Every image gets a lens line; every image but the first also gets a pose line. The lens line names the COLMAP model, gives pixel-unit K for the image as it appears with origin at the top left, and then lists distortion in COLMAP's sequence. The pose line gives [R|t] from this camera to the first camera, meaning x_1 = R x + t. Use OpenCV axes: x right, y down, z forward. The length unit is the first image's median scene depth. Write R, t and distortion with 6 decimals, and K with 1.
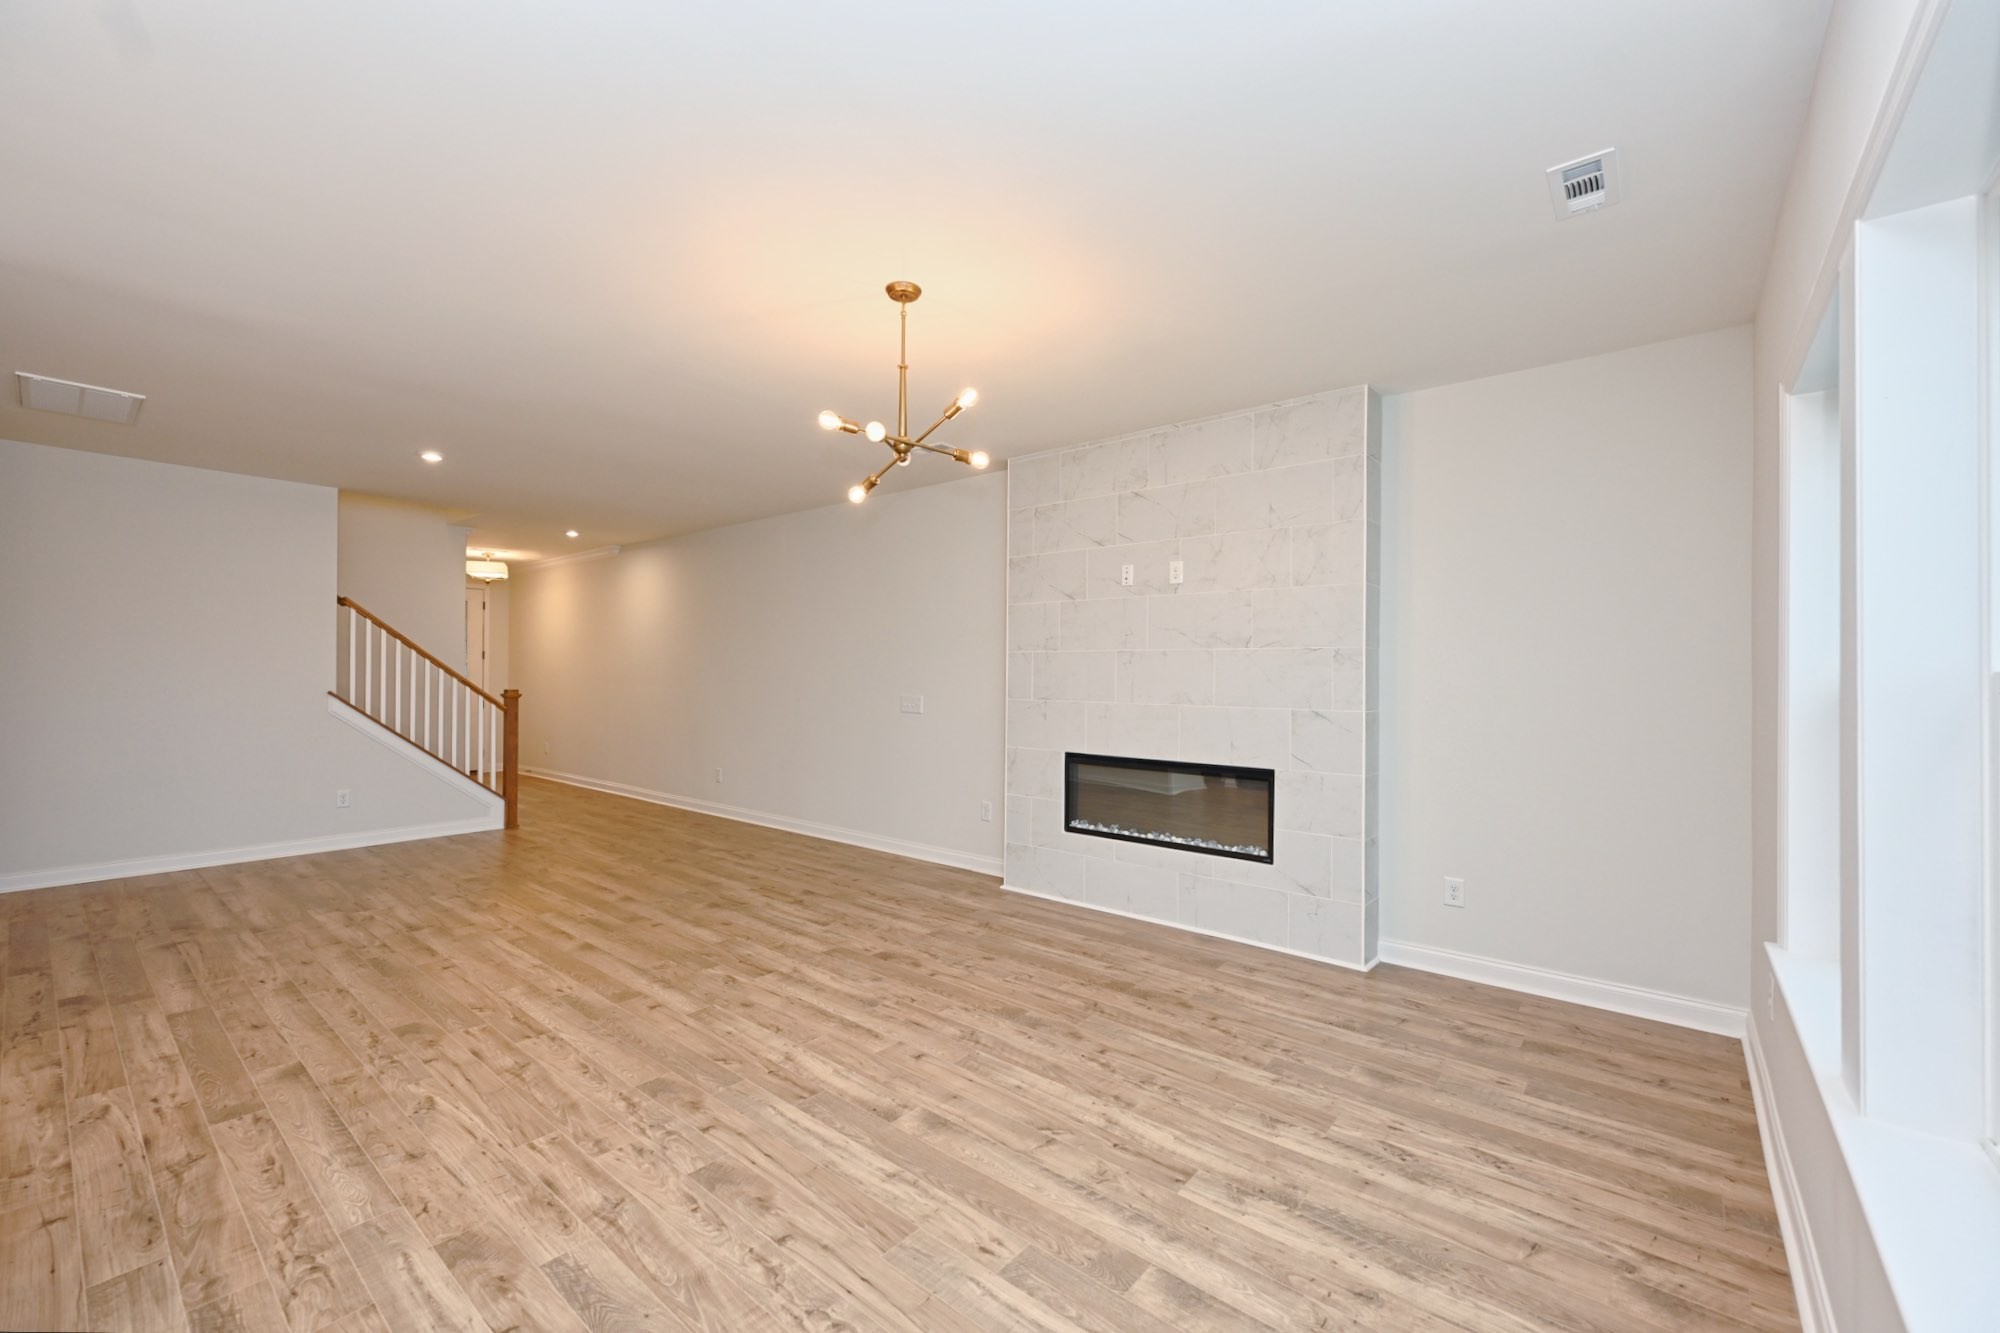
lens RADIAL K [[809.2, 0, 1004.7], [0, 809.2, 664.7], [0, 0, 1]] dist [0.001154, 0.000018]
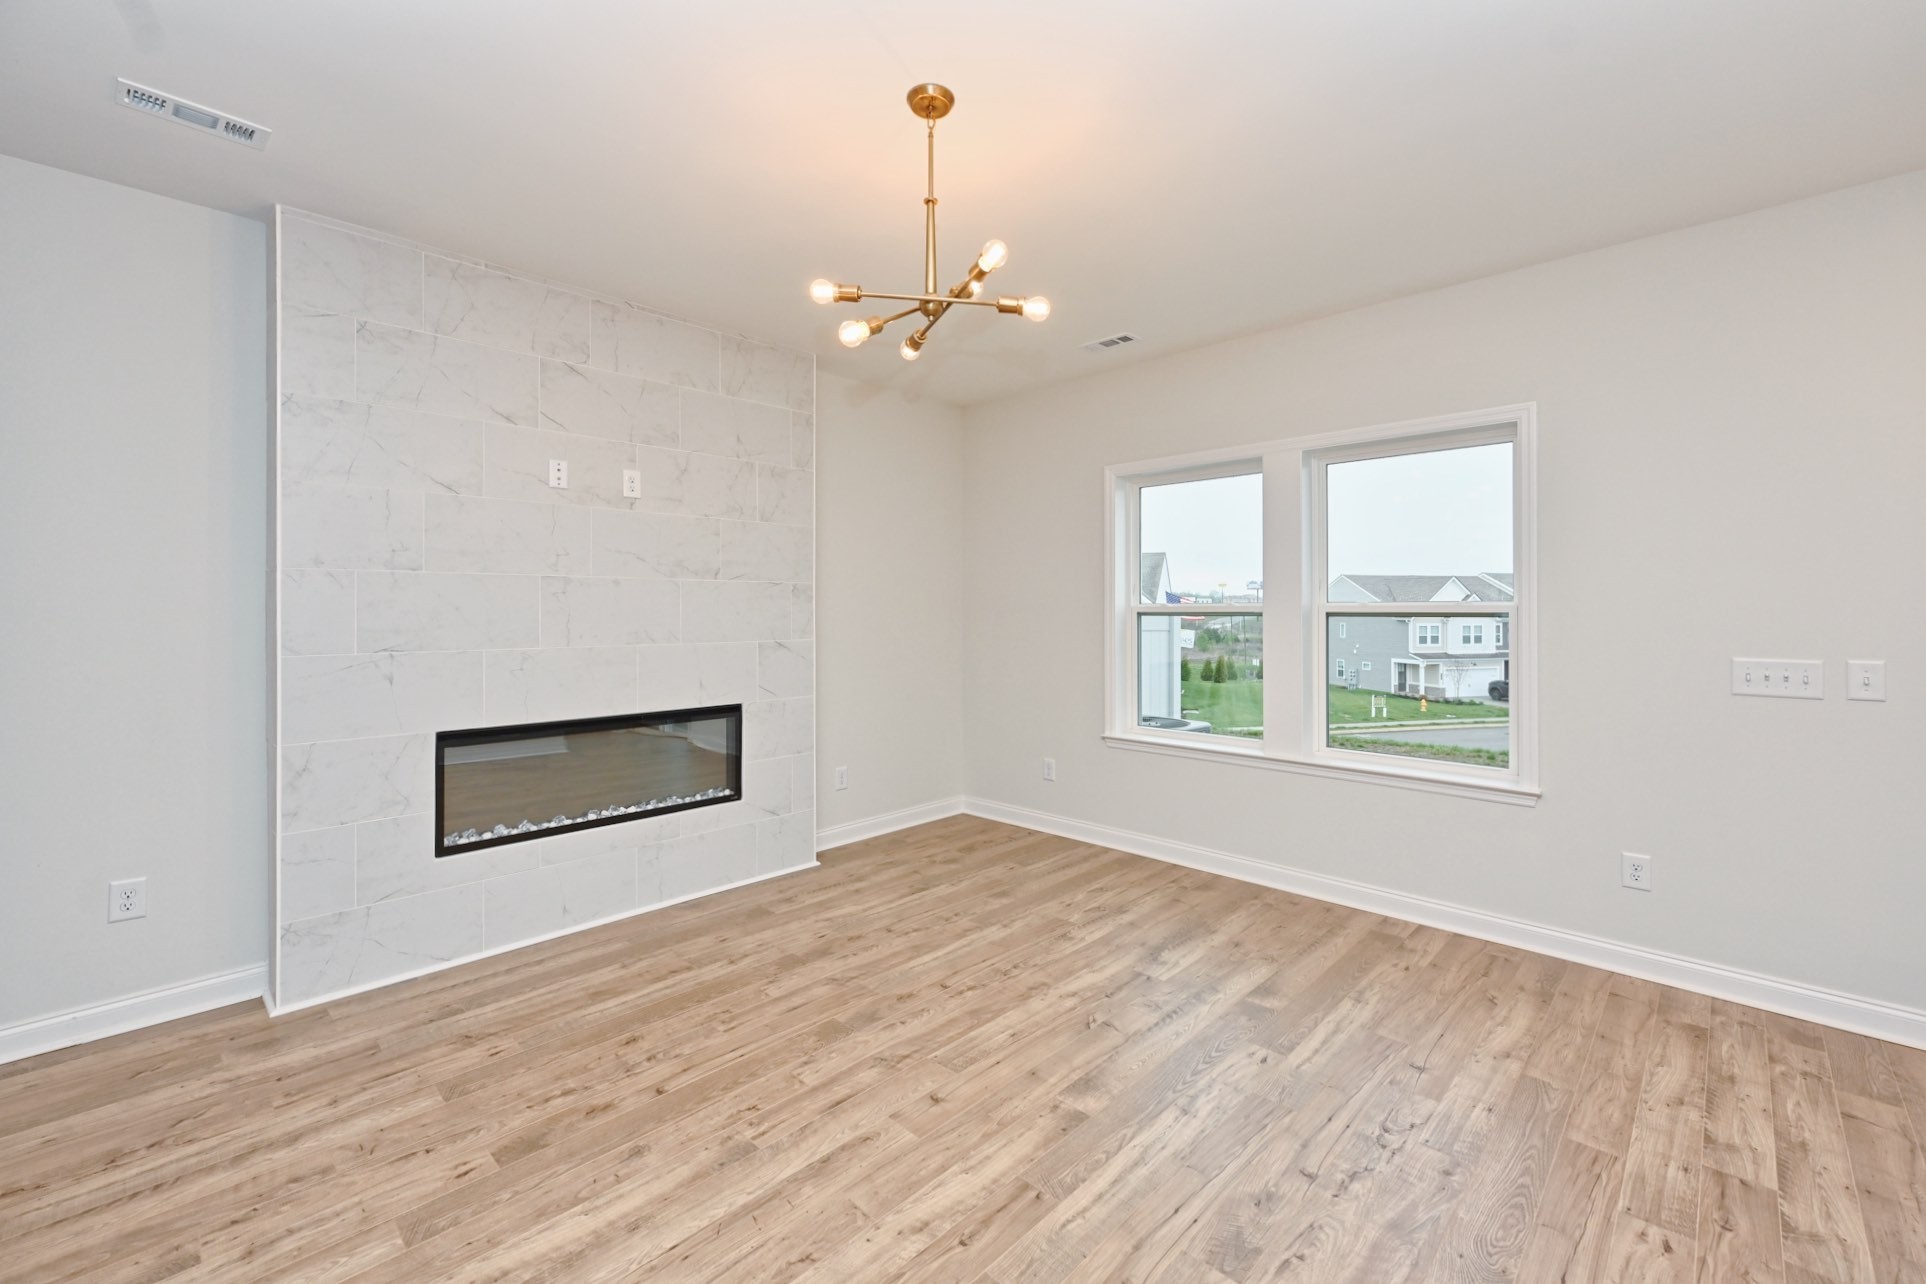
lens RADIAL K [[788.1, 0, 980.3], [0, 788.1, 602.5], [0, 0, 1]] dist [0.000218, -0.000141]
pose [[0.071308, 0.001417, 0.997453, -0.764598], [-0.011244, 0.999937, -0.000617, 0.003866], [-0.997391, -0.011171, 0.071320, 0.805210]]
